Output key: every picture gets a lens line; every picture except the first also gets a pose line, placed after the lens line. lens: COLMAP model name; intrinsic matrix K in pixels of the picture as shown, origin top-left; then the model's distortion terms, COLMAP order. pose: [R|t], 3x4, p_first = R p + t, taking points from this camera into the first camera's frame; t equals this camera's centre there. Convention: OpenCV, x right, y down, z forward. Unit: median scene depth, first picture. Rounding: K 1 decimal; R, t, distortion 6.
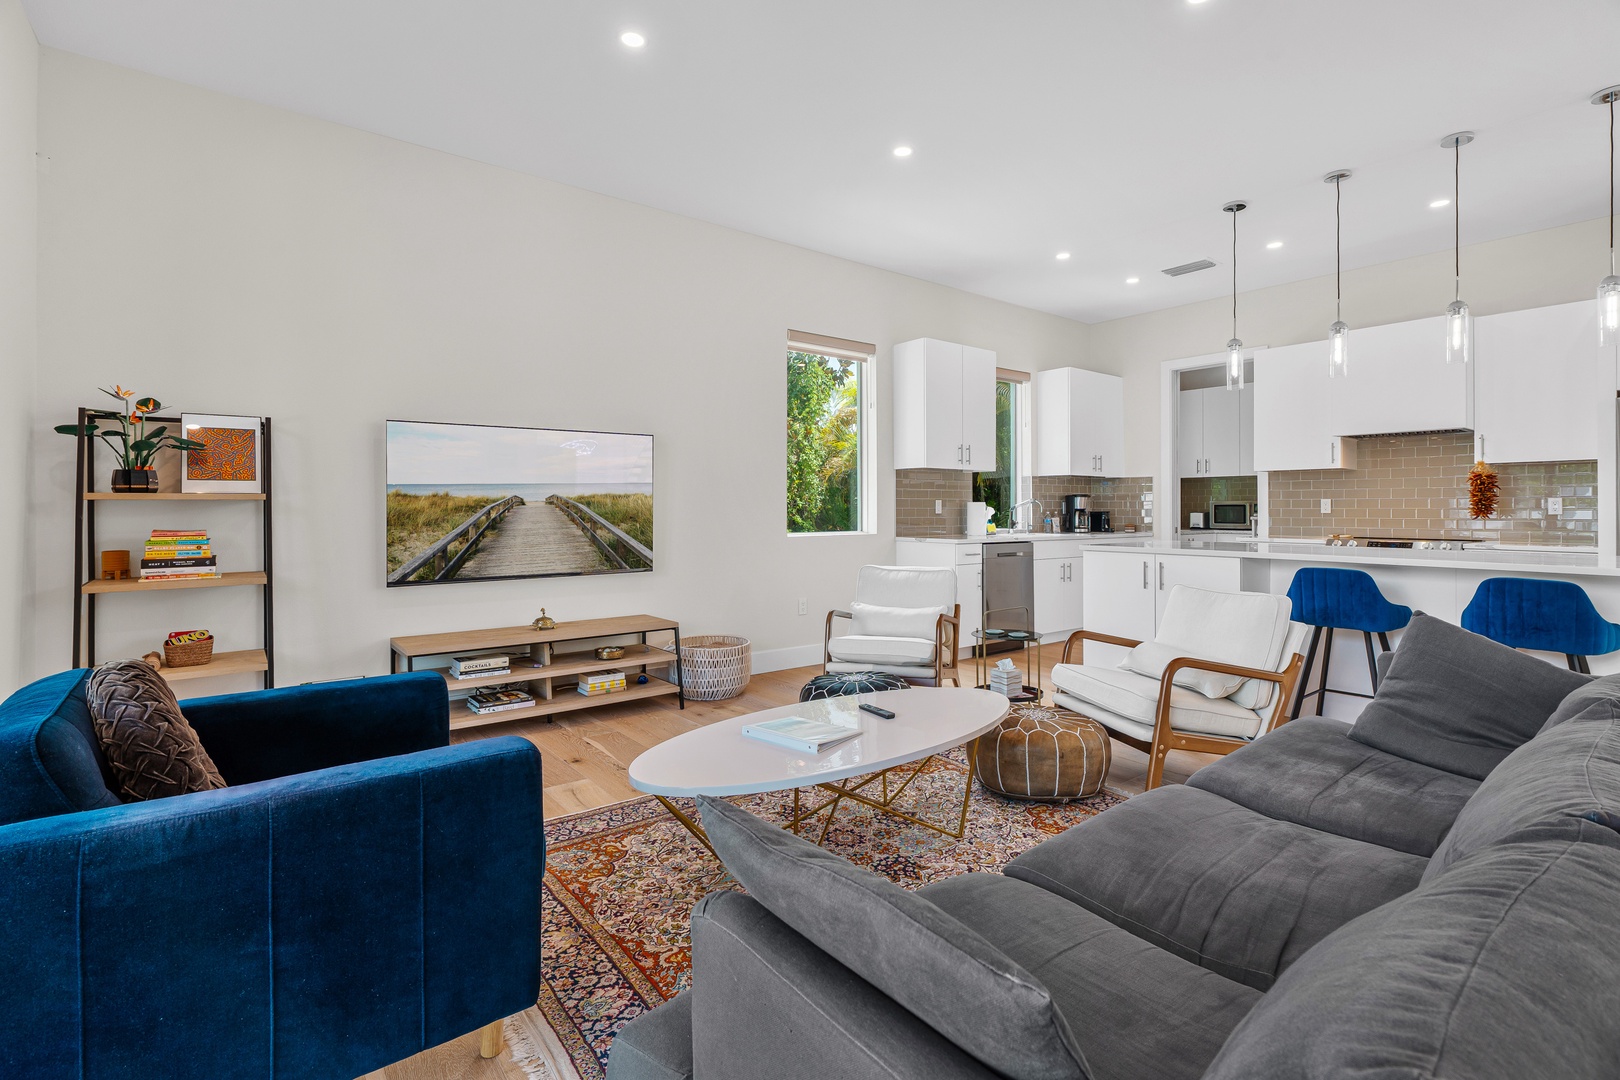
lens RADIAL K [[740.4, 0, 823.8], [0, 740.4, 500.8], [0, 0, 1]] dist [-0.004866, 0.003747]
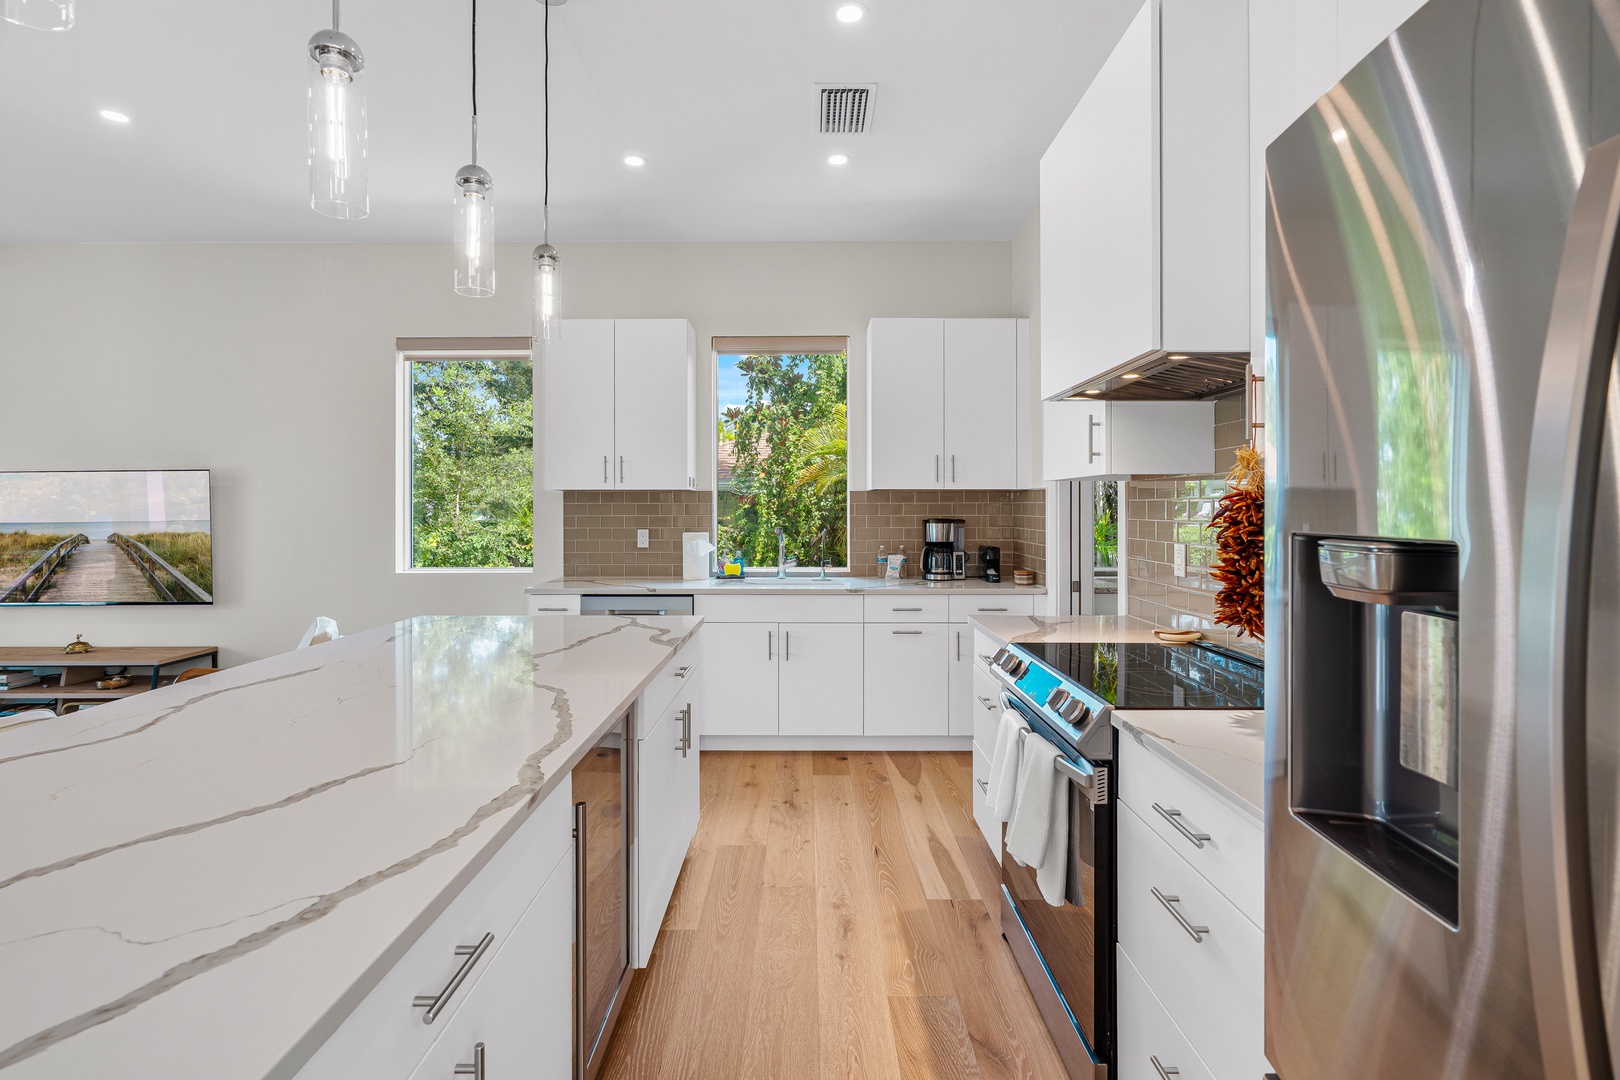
lens RADIAL K [[740.4, 0, 806.0], [0, 740.4, 501.6], [0, 0, 1]] dist [-0.004866, 0.003747]
pose [[0.778649, -0.008554, -0.627402, 0.780847], [0.010927, 0.999940, -0.000071, -0.028508], [0.627365, -0.006800, 0.778696, 0.542246]]
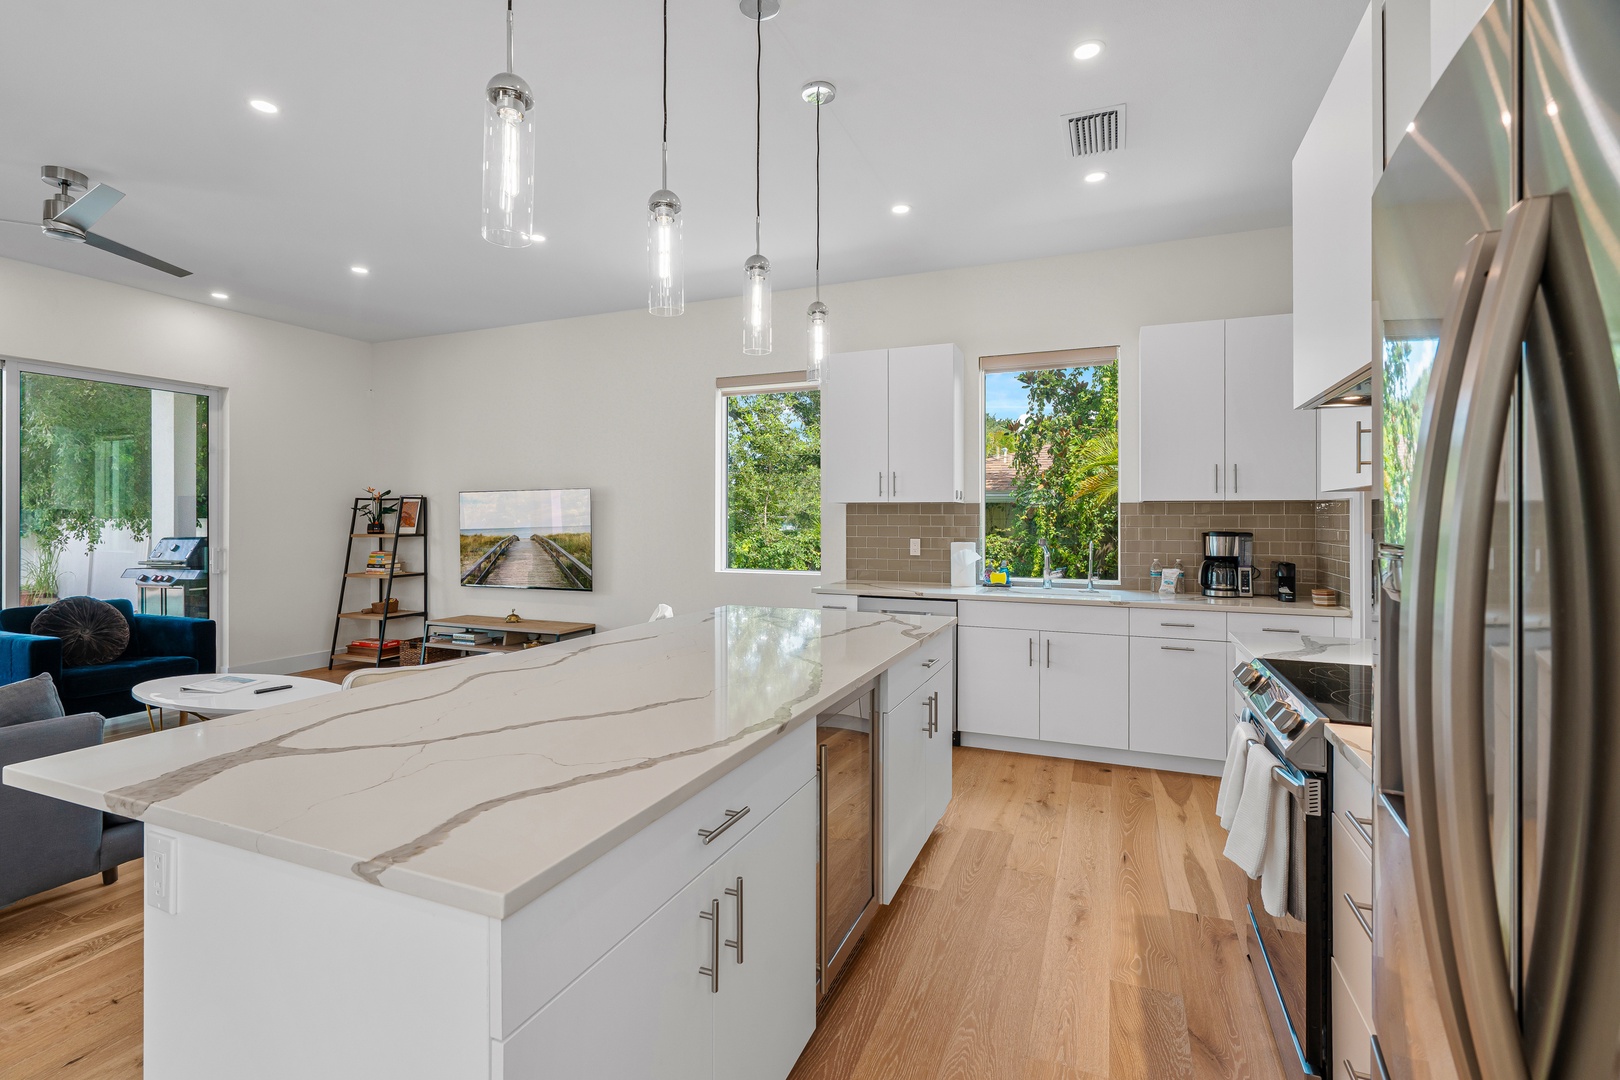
lens RADIAL K [[740.4, 0, 812.0], [0, 740.4, 507.6], [0, 0, 1]] dist [-0.004866, 0.003747]
pose [[0.484294, -0.013558, -0.874800, 0.843456], [0.008464, 0.999906, -0.010812, -0.028439], [0.874864, -0.002168, 0.484364, 0.527379]]
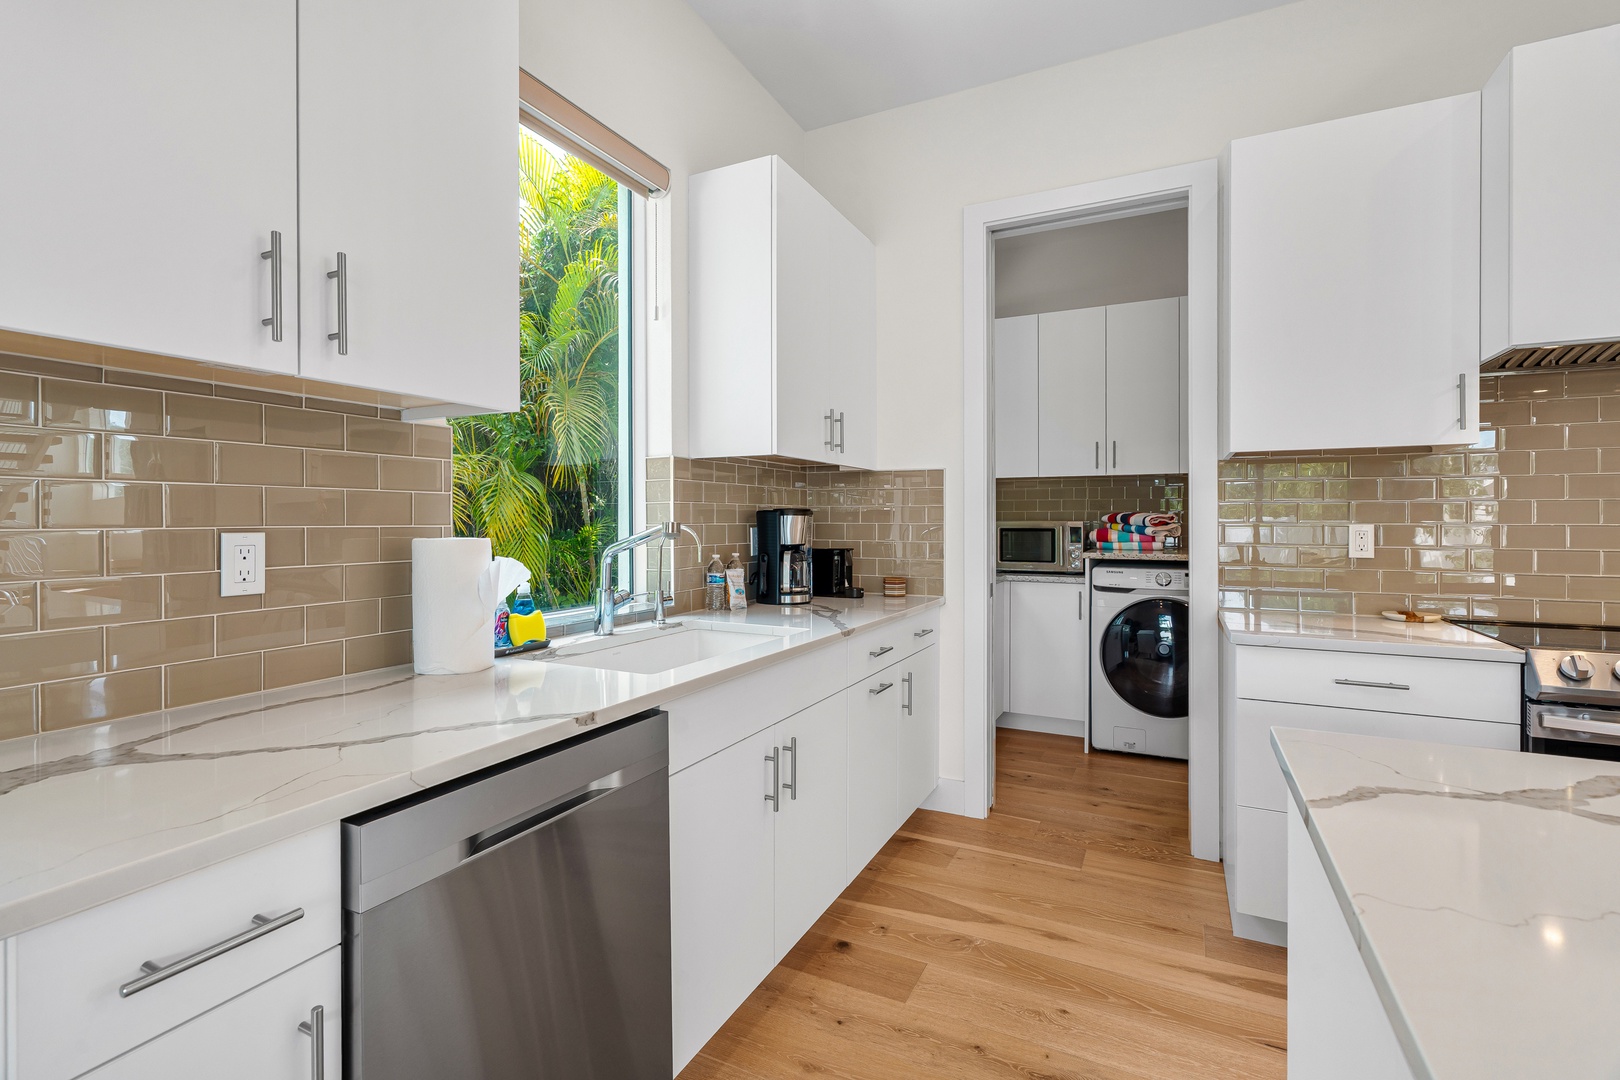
lens RADIAL K [[740.4, 0, 804.5], [0, 740.4, 517.4], [0, 0, 1]] dist [-0.004866, 0.003747]
pose [[0.906818, 0.000137, 0.421523, 0.220927], [-0.002996, 0.999977, 0.006120, -0.007413], [-0.421512, -0.006812, 0.906797, 0.763153]]
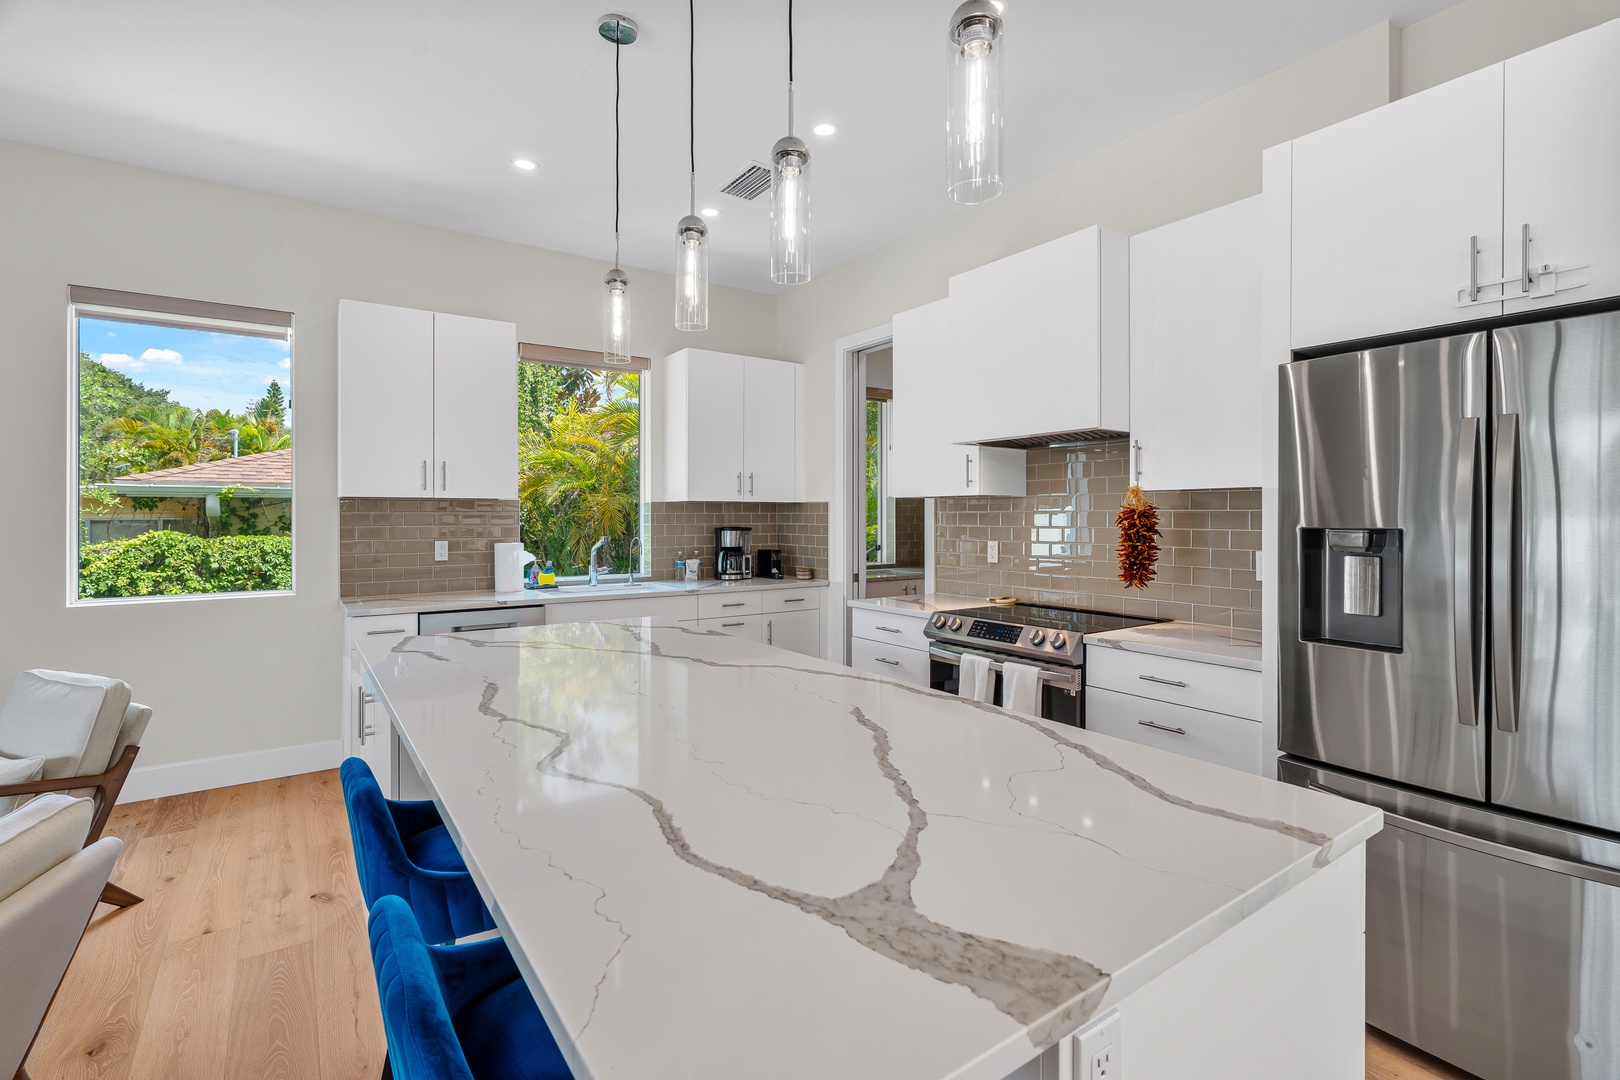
lens RADIAL K [[740.4, 0, 798.5], [0, 740.4, 513.3], [0, 0, 1]] dist [-0.004866, 0.003747]
pose [[0.997783, -0.003750, -0.066443, 0.553021], [0.004230, 0.999966, 0.007074, -0.031611], [0.066415, -0.007339, 0.997765, 0.348994]]
